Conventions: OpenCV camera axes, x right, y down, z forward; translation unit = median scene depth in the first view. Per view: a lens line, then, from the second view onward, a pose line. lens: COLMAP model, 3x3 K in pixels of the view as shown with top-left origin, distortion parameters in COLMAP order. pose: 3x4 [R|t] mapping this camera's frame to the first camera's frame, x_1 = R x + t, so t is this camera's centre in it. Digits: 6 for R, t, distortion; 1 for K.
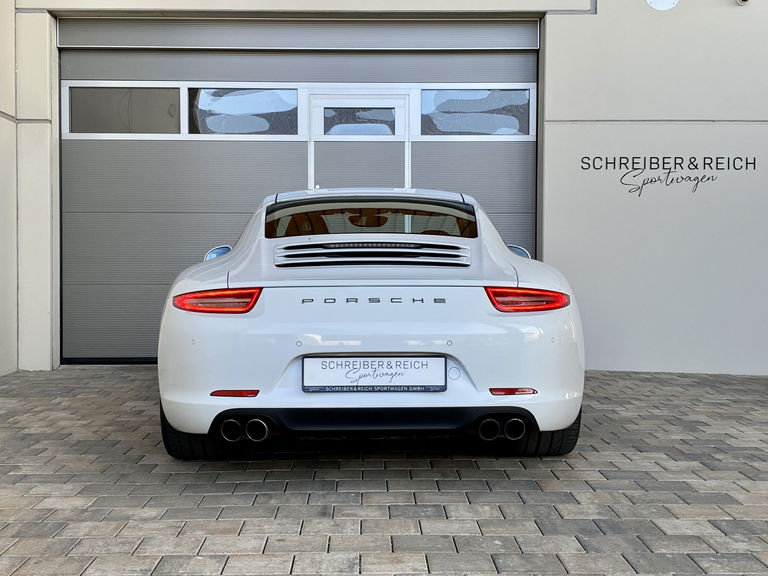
lens RADIAL K [[1010.1, 0, 384.0], [0, 1010.1, 288.0], [0, 0, 1]] dist [0.176129, -0.516295]
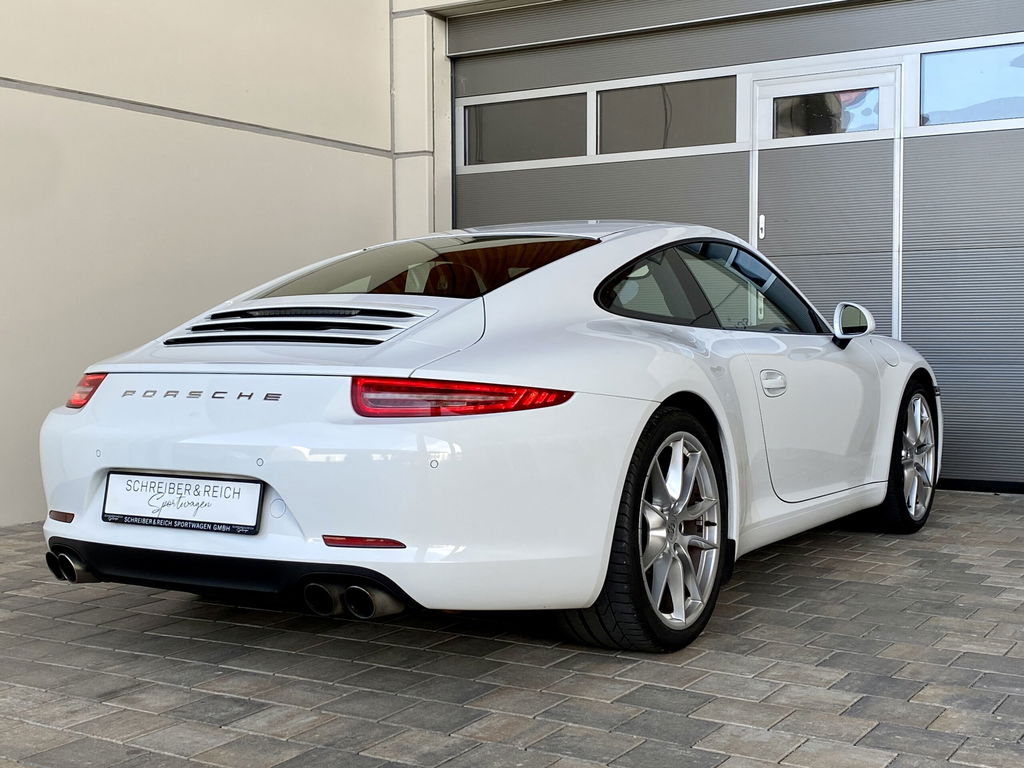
lens RADIAL K [[1346.7, 0, 512.0], [0, 1346.7, 384.0], [0, 0, 1]] dist [0.176129, -0.516295]
pose [[0.842626, 0.017144, -0.538227, 0.432693], [-0.006894, 0.999755, 0.021052, -0.010149], [0.538455, -0.014028, 0.842537, 0.223361]]
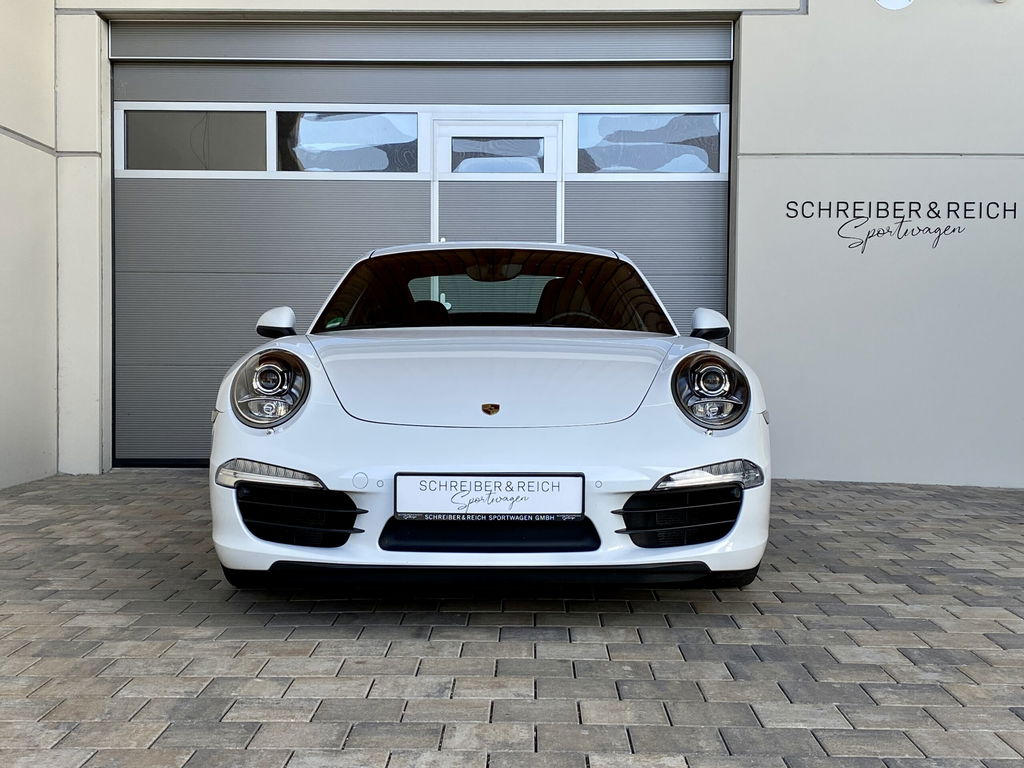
lens RADIAL K [[1338.3, 0, 512.3], [0, 1338.3, 390.0], [0, 0, 1]] dist [0.205787, -0.633251]
pose [[0.999625, 0.005450, -0.026852, 0.023973], [-0.005250, 0.999958, 0.007528, 0.010272], [0.026892, -0.007384, 0.999611, -0.037182]]
